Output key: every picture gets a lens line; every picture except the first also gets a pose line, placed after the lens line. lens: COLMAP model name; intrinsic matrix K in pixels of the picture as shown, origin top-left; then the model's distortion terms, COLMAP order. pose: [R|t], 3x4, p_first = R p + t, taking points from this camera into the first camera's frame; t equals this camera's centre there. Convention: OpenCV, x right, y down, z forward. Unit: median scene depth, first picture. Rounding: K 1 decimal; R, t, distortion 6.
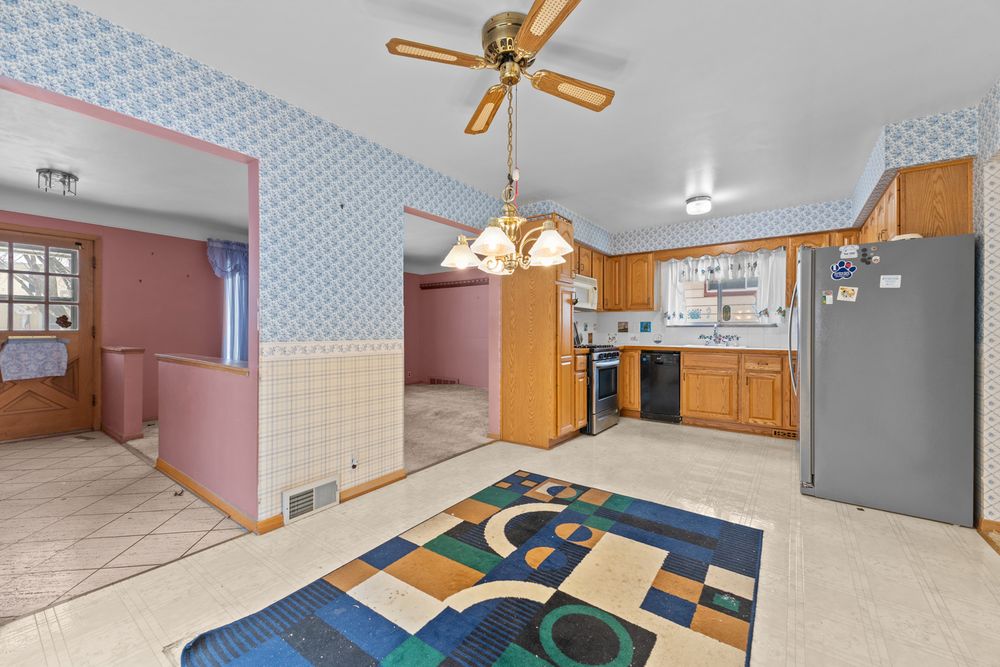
lens RADIAL K [[396.2, 0, 499.9], [0, 396.2, 331.8], [0, 0, 1]] dist [0.001492, -0.000140]
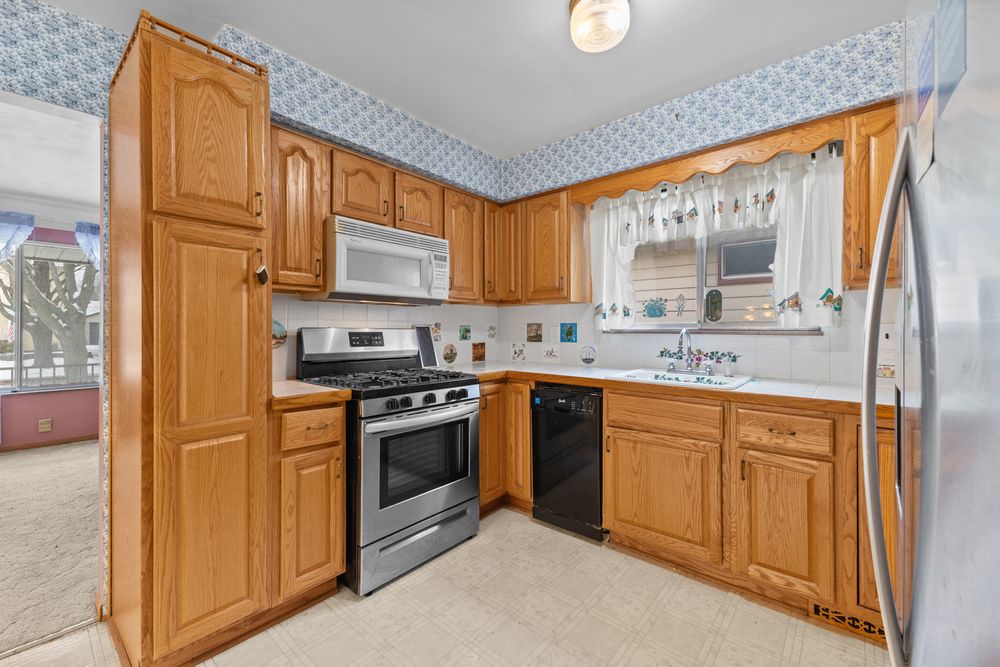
lens RADIAL K [[399.9, 0, 504.0], [0, 399.9, 329.6], [0, 0, 1]] dist [0.001319, -0.000749]
pose [[0.997481, -0.001440, -0.070913, 0.373455], [0.001158, 0.999991, -0.004009, -0.016777], [0.070918, 0.003917, 0.997474, 0.524628]]
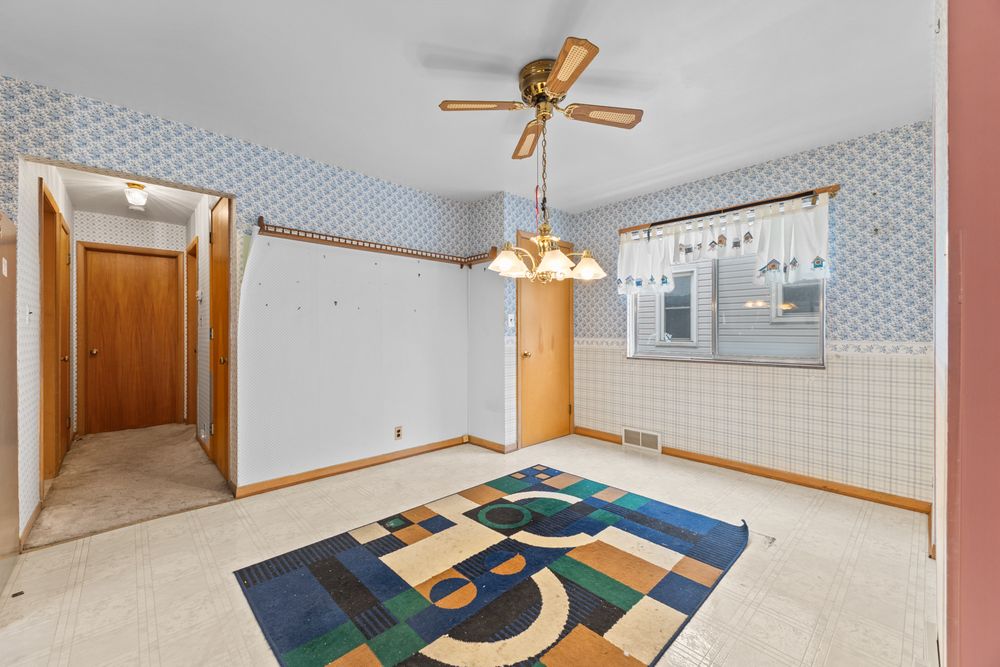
lens RADIAL K [[399.9, 0, 504.0], [0, 399.9, 329.6], [0, 0, 1]] dist [0.001319, -0.000749]
pose [[-0.985594, 0.002853, 0.169104, -0.021575], [0.003274, 0.999992, 0.002210, -0.006550], [-0.169097, 0.002732, -0.985596, 0.811965]]
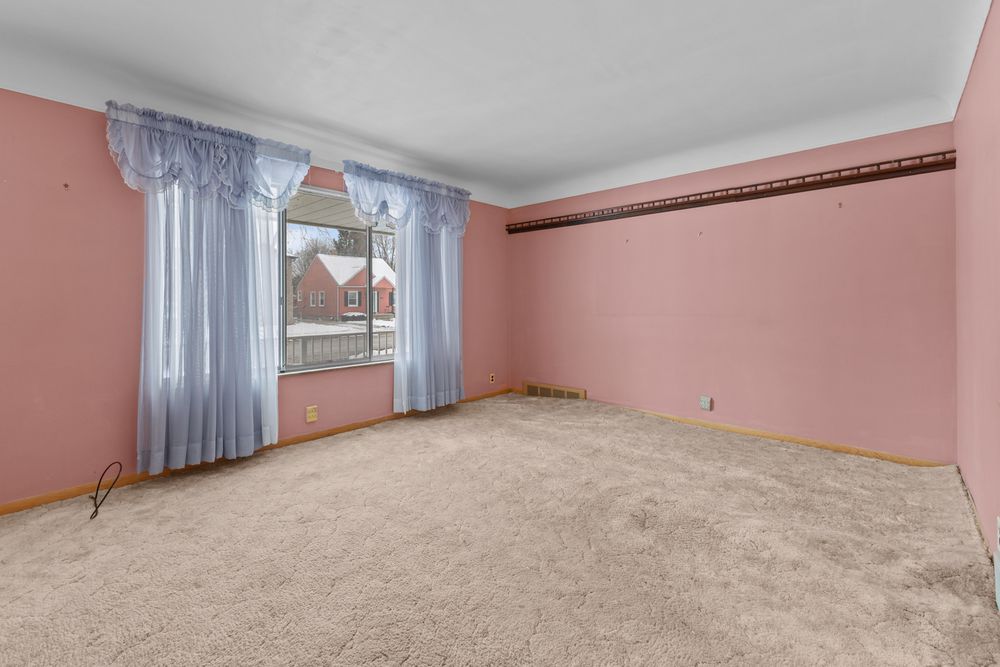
lens RADIAL K [[437.6, 0, 477.2], [0, 437.6, 306.2], [0, 0, 1]] dist [0.001160, -0.000170]
pose [[0.990823, -0.004787, -0.135078, -0.273977], [0.006038, 0.999943, 0.008857, -0.007268], [0.135028, -0.009592, 0.990795, 0.602671]]
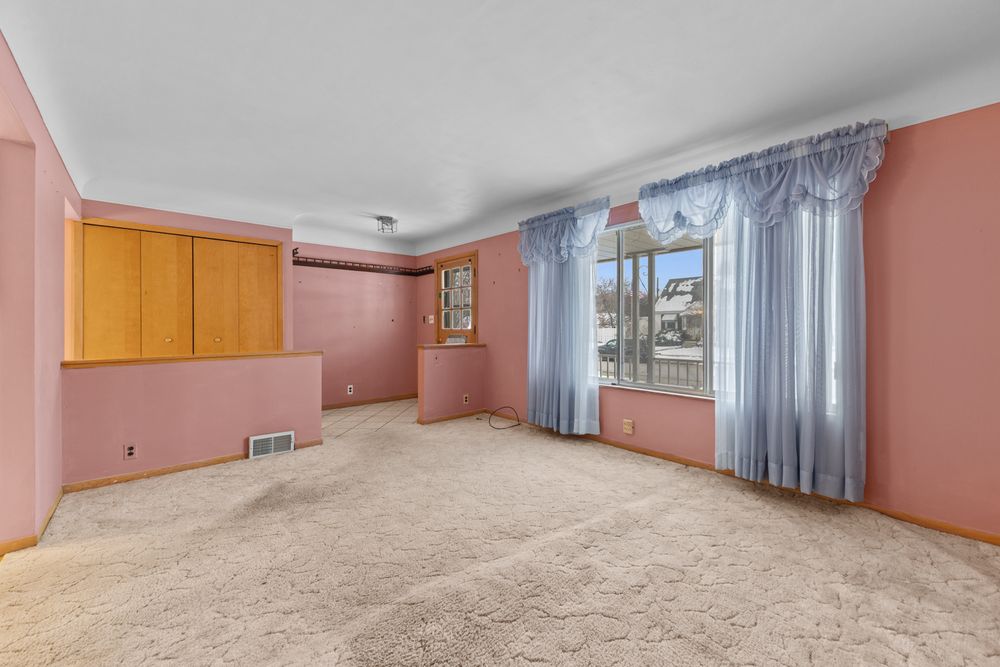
lens RADIAL K [[399.9, 0, 504.0], [0, 399.9, 329.6], [0, 0, 1]] dist [0.001319, -0.000749]
pose [[-0.221251, -0.000494, -0.975217, 0.136832], [-0.003894, 0.999992, 0.000377, -0.002739], [0.975209, 0.003881, -0.221251, 1.238931]]
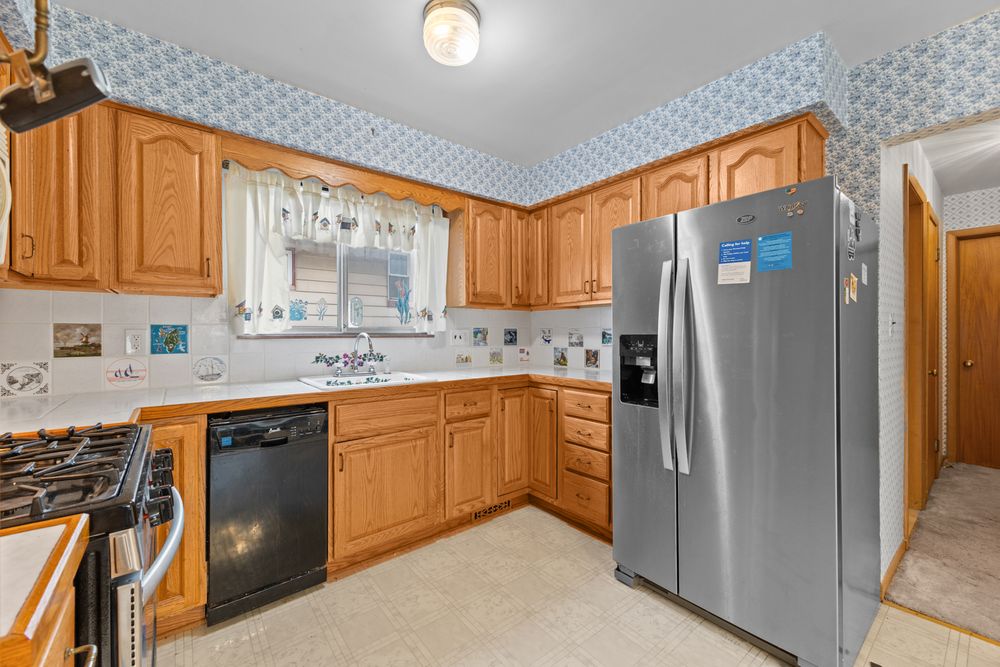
lens RADIAL K [[396.2, 0, 499.9], [0, 396.2, 331.8], [0, 0, 1]] dist [0.001492, -0.000140]
pose [[0.255570, -0.002931, 0.966786, 0.113311], [0.005681, 0.999983, 0.001530, -0.020808], [-0.966774, 0.005101, 0.255583, 0.727028]]
